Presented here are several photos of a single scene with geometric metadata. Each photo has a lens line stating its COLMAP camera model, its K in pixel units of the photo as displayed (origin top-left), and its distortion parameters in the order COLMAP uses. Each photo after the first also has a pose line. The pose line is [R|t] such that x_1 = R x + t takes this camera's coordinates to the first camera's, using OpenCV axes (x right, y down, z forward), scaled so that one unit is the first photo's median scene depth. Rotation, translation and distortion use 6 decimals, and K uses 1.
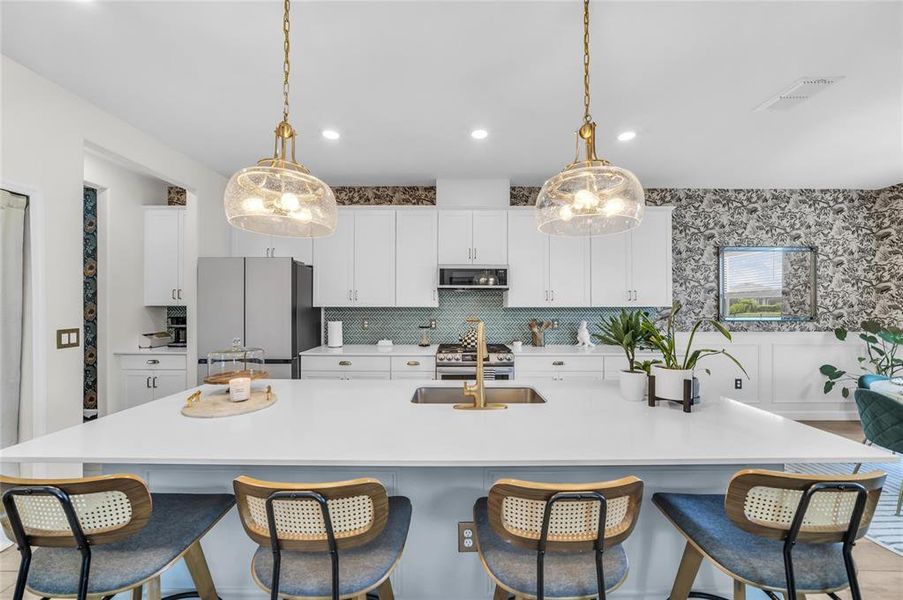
lens RADIAL K [[332.1, 0, 456.1], [0, 332.1, 301.0], [0, 0, 1]] dist [-0.011224, 0.003587]
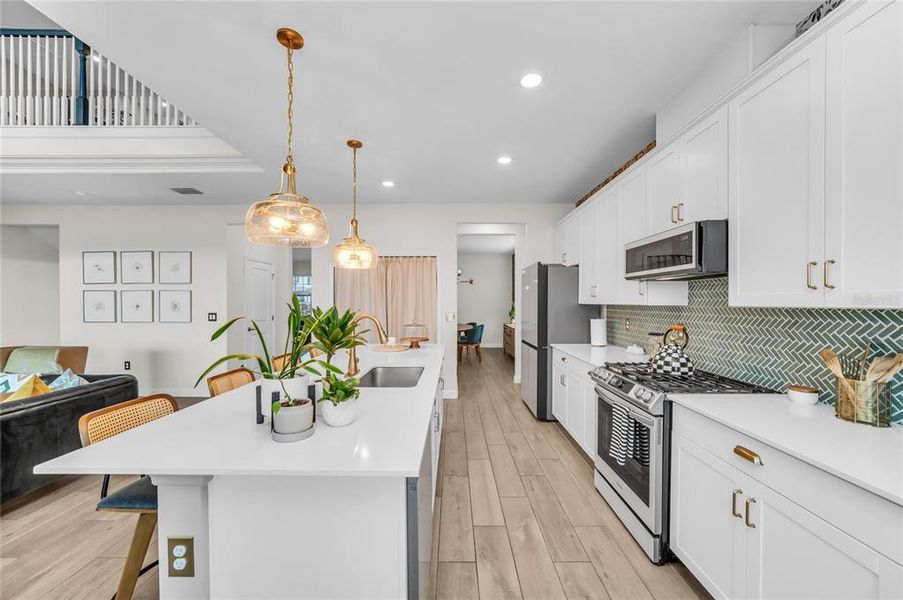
lens RADIAL K [[341.3, 0, 456.3], [0, 341.3, 305.2], [0, 0, 1]] dist [-0.014521, 0.000696]
pose [[-0.015448, 0.008027, -0.999848, 0.631219], [0.005796, 0.999952, 0.007938, 0.010589], [0.999864, -0.005672, -0.015494, 0.605164]]
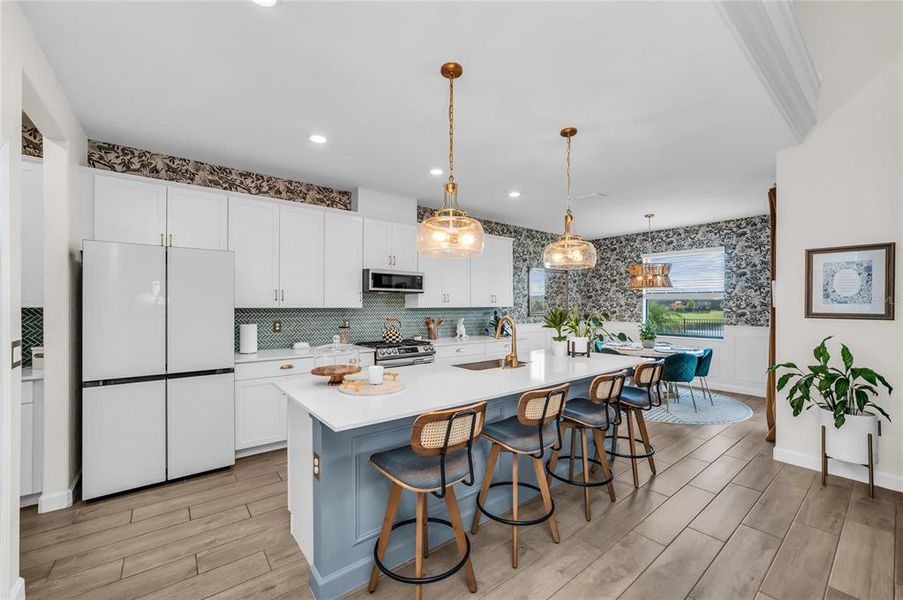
lens RADIAL K [[357.9, 0, 452.3], [0, 357.9, 305.3], [0, 0, 1]] dist [-0.015191, 0.000866]
pose [[0.791609, -0.000902, 0.611027, -0.519288], [-0.004156, 0.999968, 0.006859, 0.001135], [-0.611013, -0.007969, 0.791580, -0.089650]]
